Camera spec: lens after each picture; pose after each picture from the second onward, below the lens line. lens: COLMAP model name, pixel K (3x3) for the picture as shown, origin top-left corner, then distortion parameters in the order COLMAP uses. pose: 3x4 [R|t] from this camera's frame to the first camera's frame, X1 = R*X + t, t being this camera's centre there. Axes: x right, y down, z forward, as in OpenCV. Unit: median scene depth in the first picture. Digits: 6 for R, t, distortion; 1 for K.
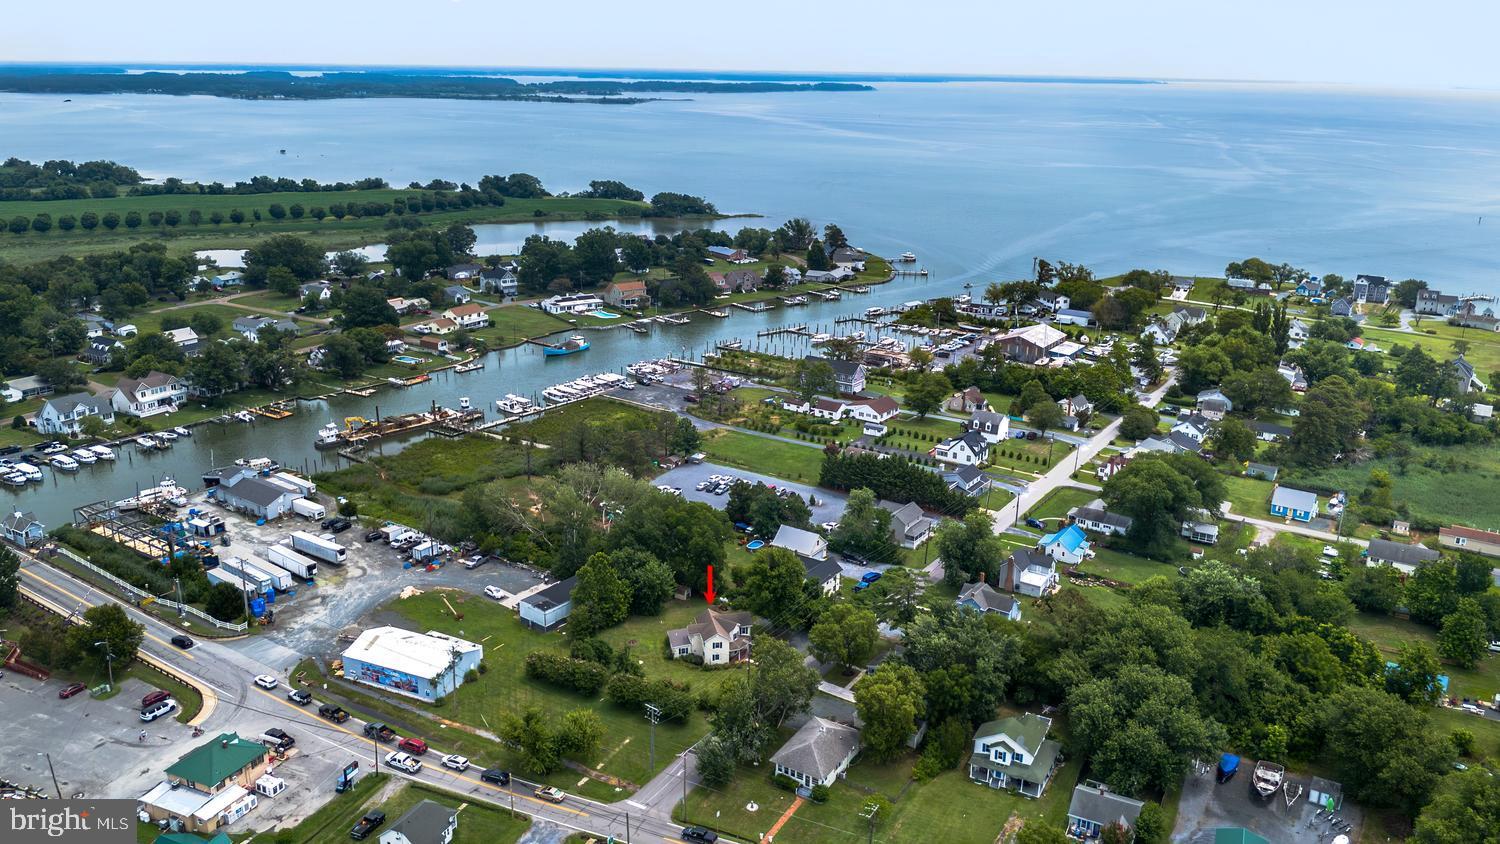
lens RADIAL K [[1137.1, 0, 750.0], [0, 1137.1, 422.0], [0, 0, 1]] dist [0.059471, -0.122409]
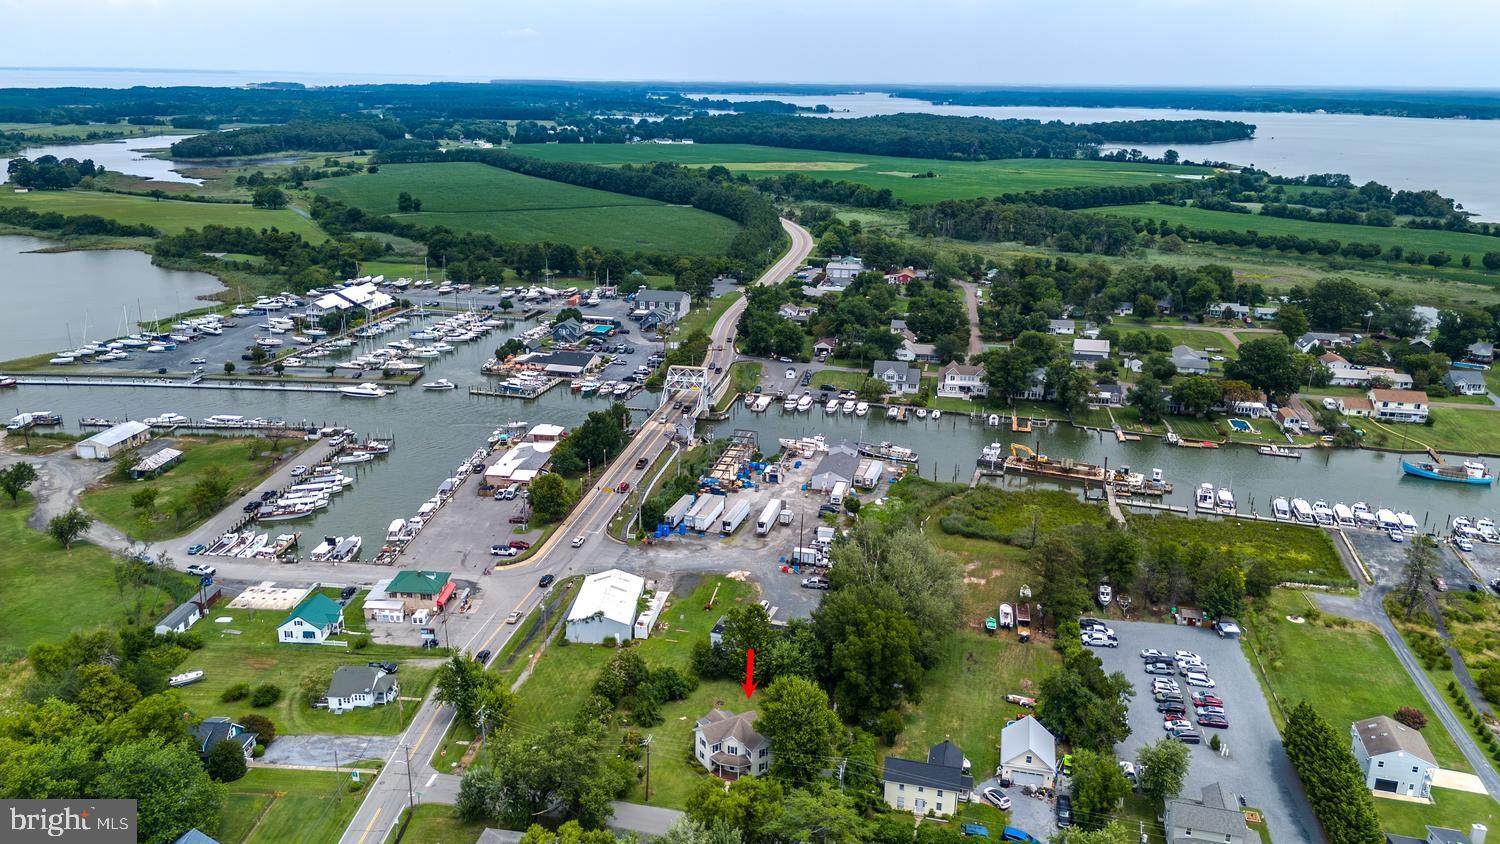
lens RADIAL K [[1104.2, 0, 748.1], [0, 1104.2, 422.8], [0, 0, 1]] dist [0.098425, -0.110308]
pose [[0.347561, 0.270384, -0.897827, 0.451399], [-0.288060, 0.942007, 0.172177, -0.126763], [0.892313, 0.198786, 0.405291, 0.420315]]
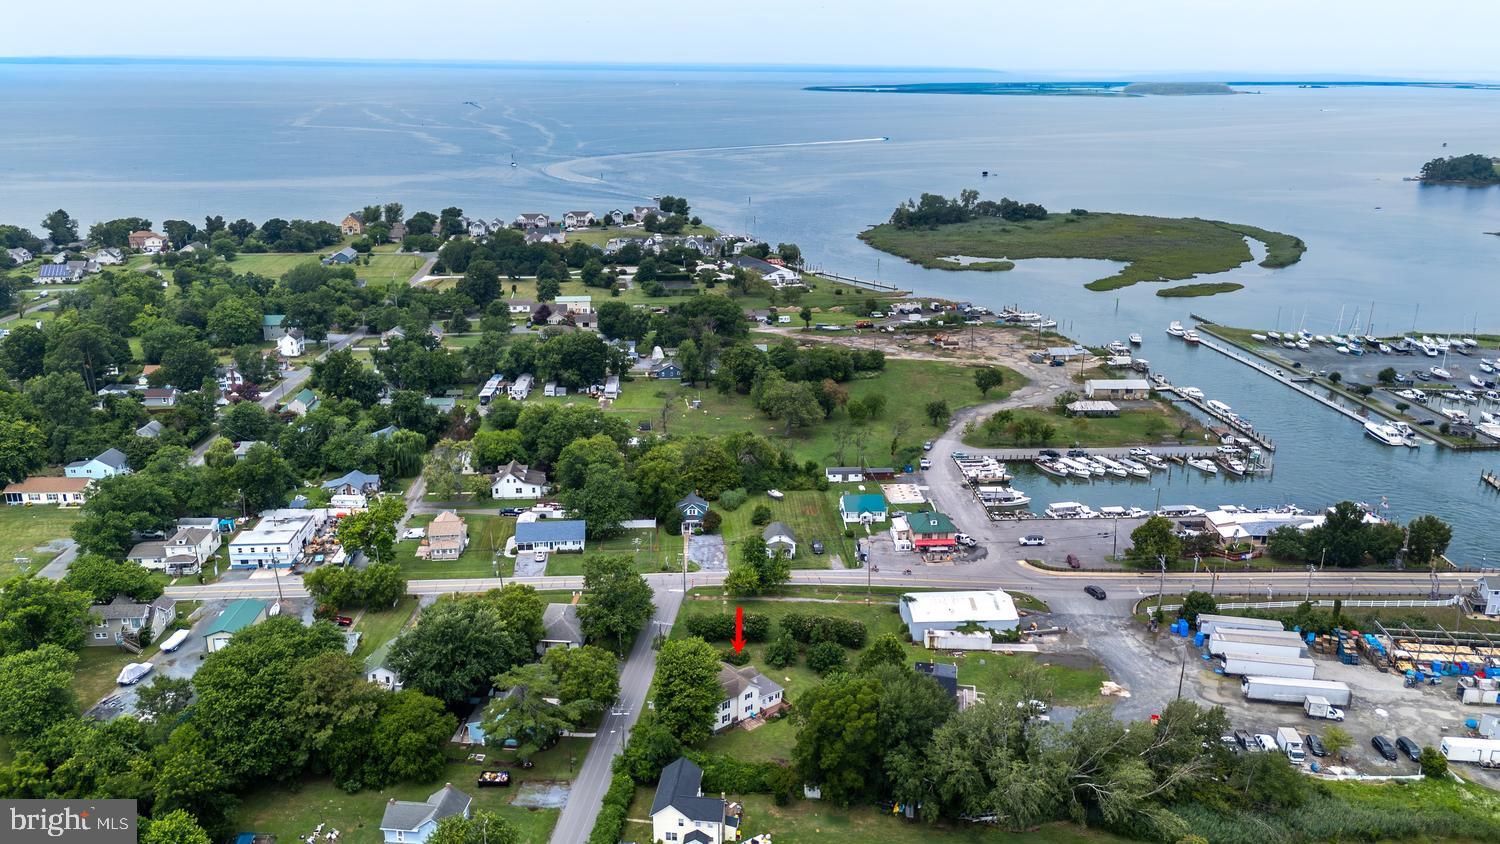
lens RADIAL K [[1104.2, 0, 748.1], [0, 1104.2, 422.8], [0, 0, 1]] dist [0.098425, -0.110308]
pose [[-0.885826, 0.122568, -0.447538, 0.224830], [-0.156946, 0.828496, 0.537552, -0.320804], [0.436670, 0.546416, -0.714666, 1.029299]]
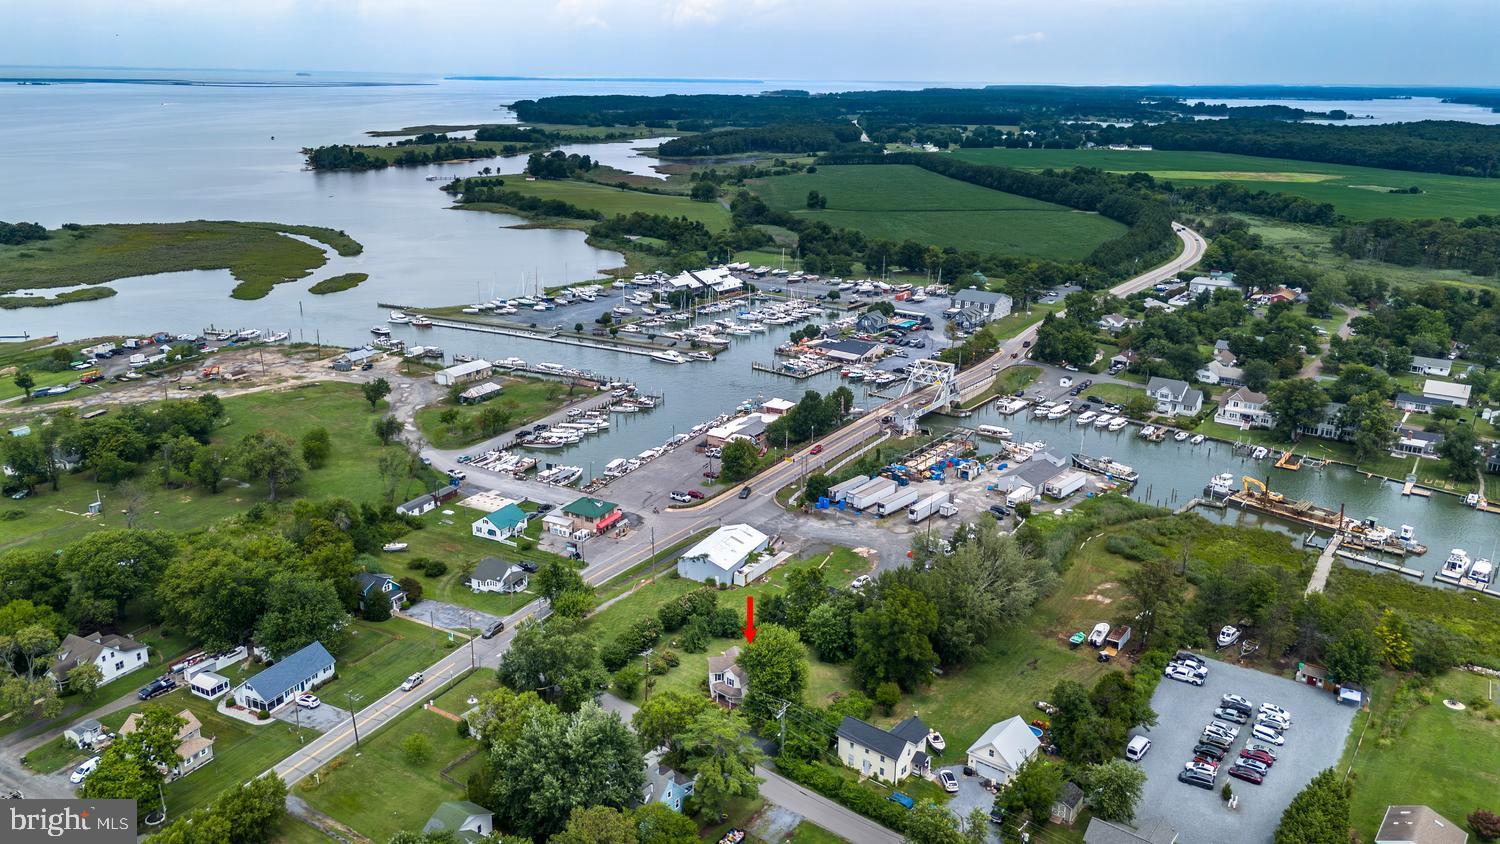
lens RADIAL K [[1104.2, 0, 748.1], [0, 1104.2, 422.8], [0, 0, 1]] dist [0.098425, -0.110308]
pose [[-0.069200, 0.283619, -0.956437, 0.541391], [-0.310647, 0.904942, 0.290825, -0.187276], [0.948003, 0.317239, 0.025484, 0.618407]]
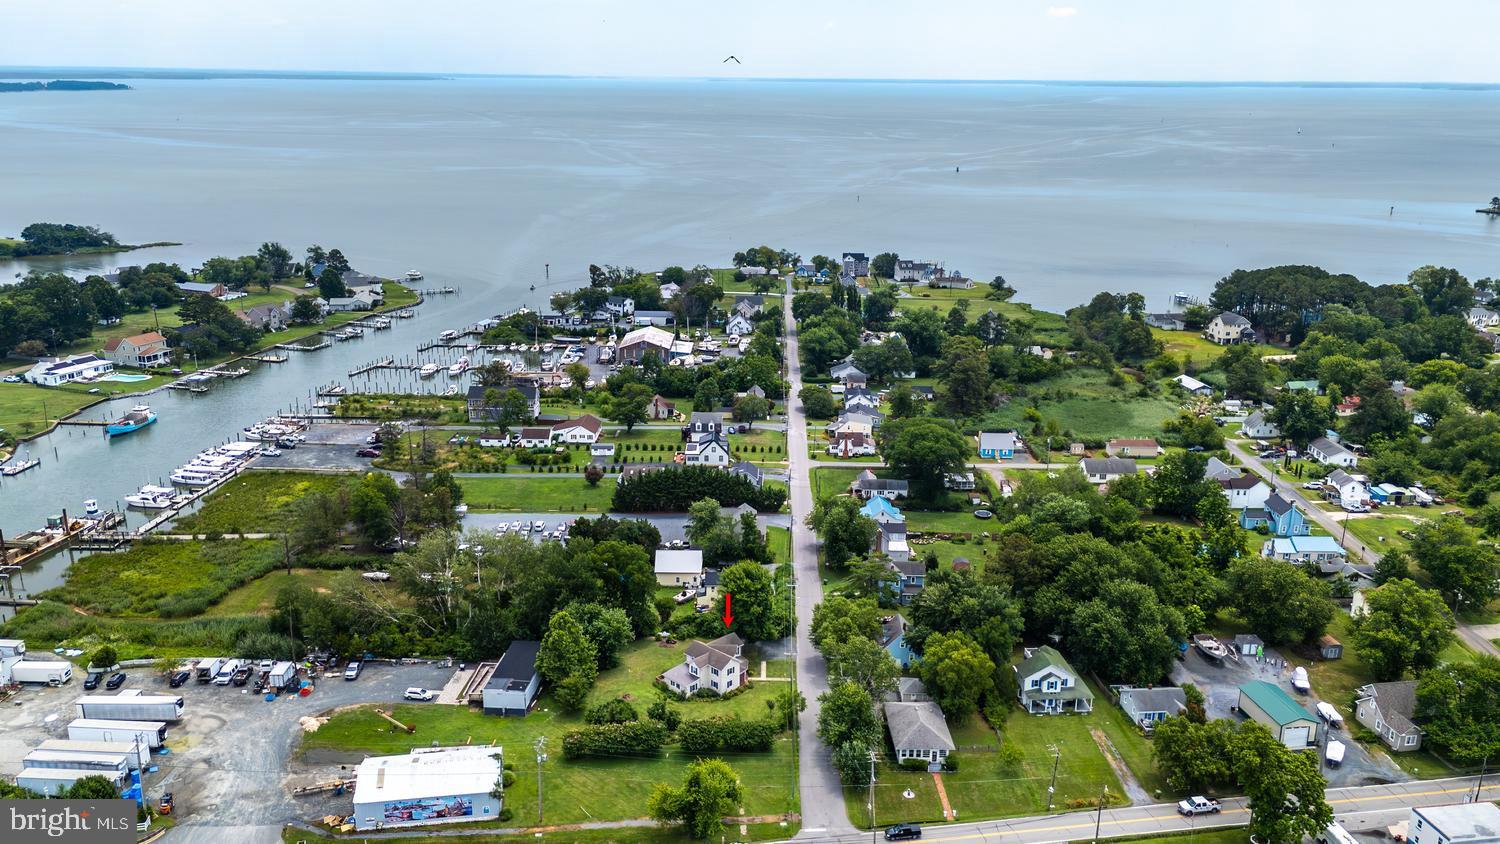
lens RADIAL K [[1206.1, 0, 749.8], [0, 1206.1, 451.3], [0, 0, 1]] dist [0.115970, -0.147925]
pose [[0.840074, -0.169134, 0.515430, -0.340658], [0.165674, 0.984749, 0.053113, -0.027260], [-0.516553, 0.040774, 0.855284, 0.065023]]
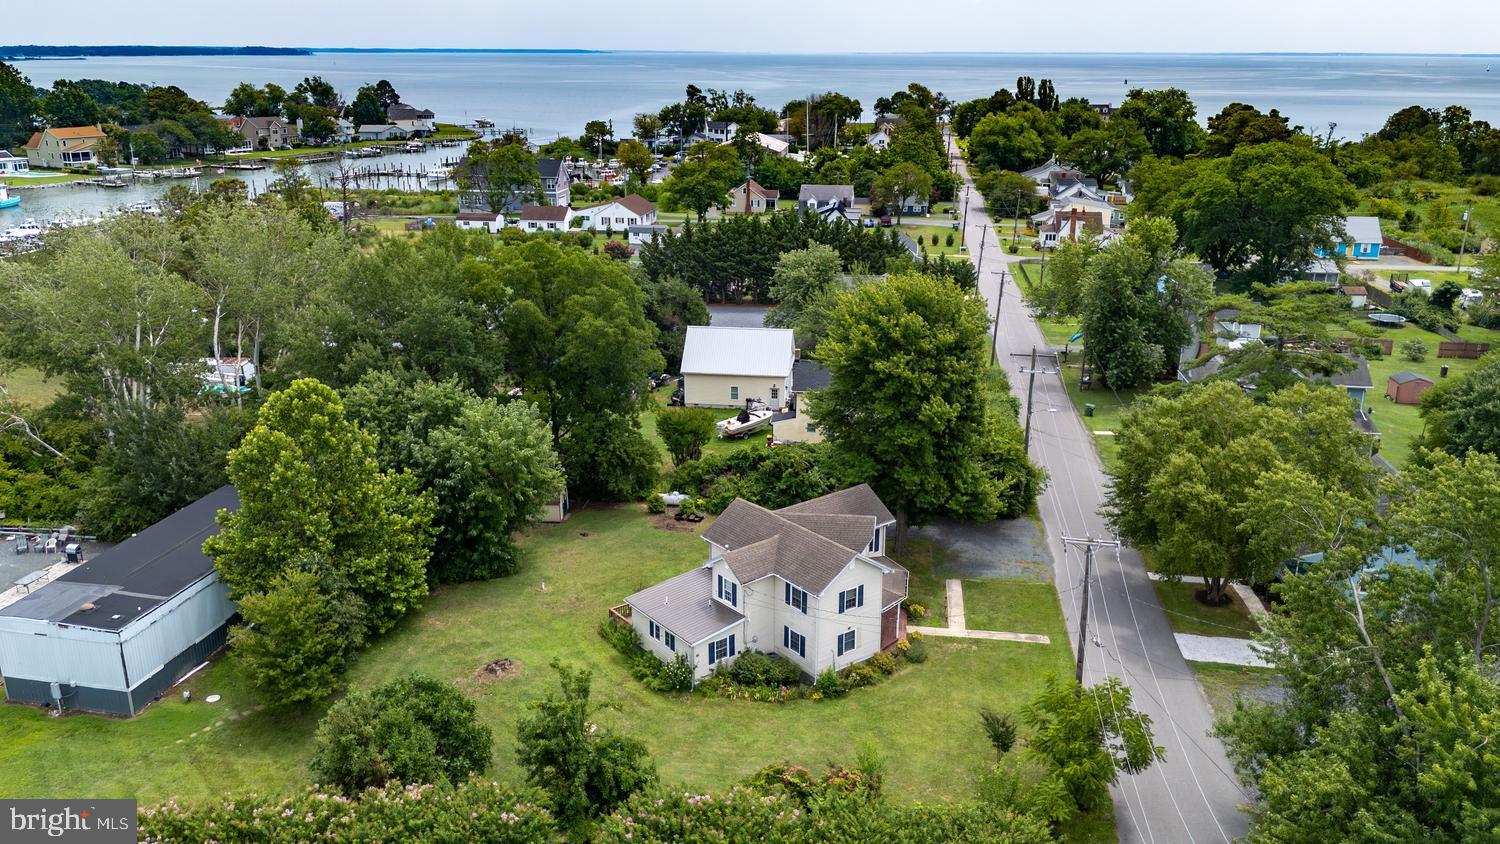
lens RADIAL K [[1153.9, 0, 755.1], [0, 1153.9, 424.0], [0, 0, 1]] dist [0.076087, -0.122683]
pose [[0.895341, -0.146340, 0.420652, -0.108536], [0.141074, 0.989030, 0.043801, 0.090236], [-0.422447, 0.020126, 0.906164, 0.493343]]
